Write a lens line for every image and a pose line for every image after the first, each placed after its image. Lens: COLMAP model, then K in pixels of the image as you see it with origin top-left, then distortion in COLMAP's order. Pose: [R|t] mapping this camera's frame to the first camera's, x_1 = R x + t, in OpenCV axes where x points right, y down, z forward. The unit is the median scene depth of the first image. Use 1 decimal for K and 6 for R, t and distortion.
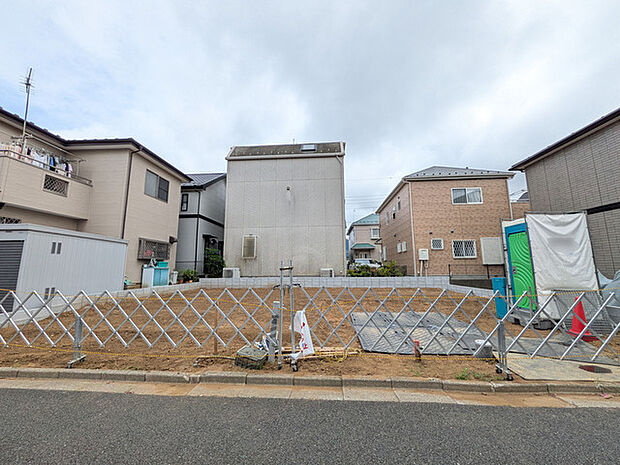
lens RADIAL K [[246.5, 0, 310.0], [0, 246.5, 232.5], [0, 0, 1]] dist [0.004129, 0.000157]
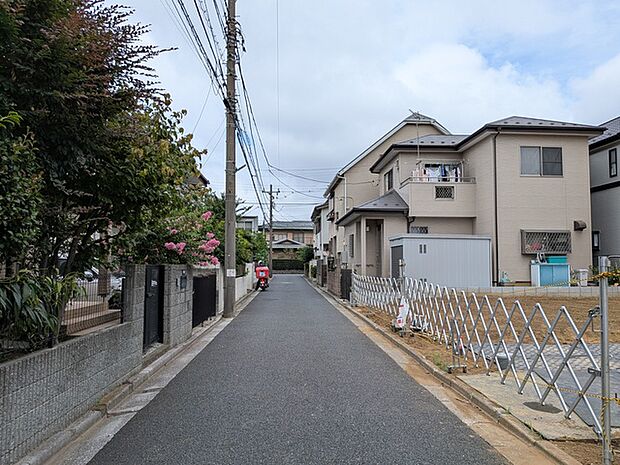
lens RADIAL K [[449.5, 0, 310.0], [0, 449.5, 232.5], [0, 0, 1]] dist [-0.004895, -0.001852]
pose [[0.110626, -0.068436, -0.991503, 0.598695], [0.138035, 0.989016, -0.052863, 0.010082], [0.984230, -0.131014, 0.118857, 0.069711]]
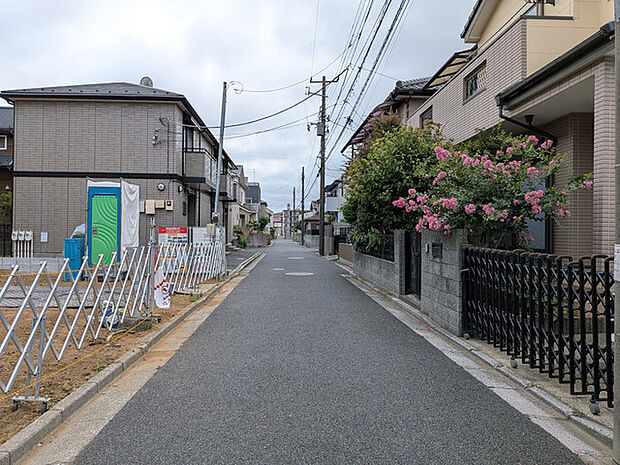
lens RADIAL K [[449.5, 0, 310.0], [0, 449.5, 232.5], [0, 0, 1]] dist [-0.004895, -0.001852]
pose [[-0.123320, 0.008806, 0.992328, -0.490861], [-0.153722, 0.987721, -0.027868, 0.034754], [-0.980389, -0.155979, -0.120453, 0.163702]]
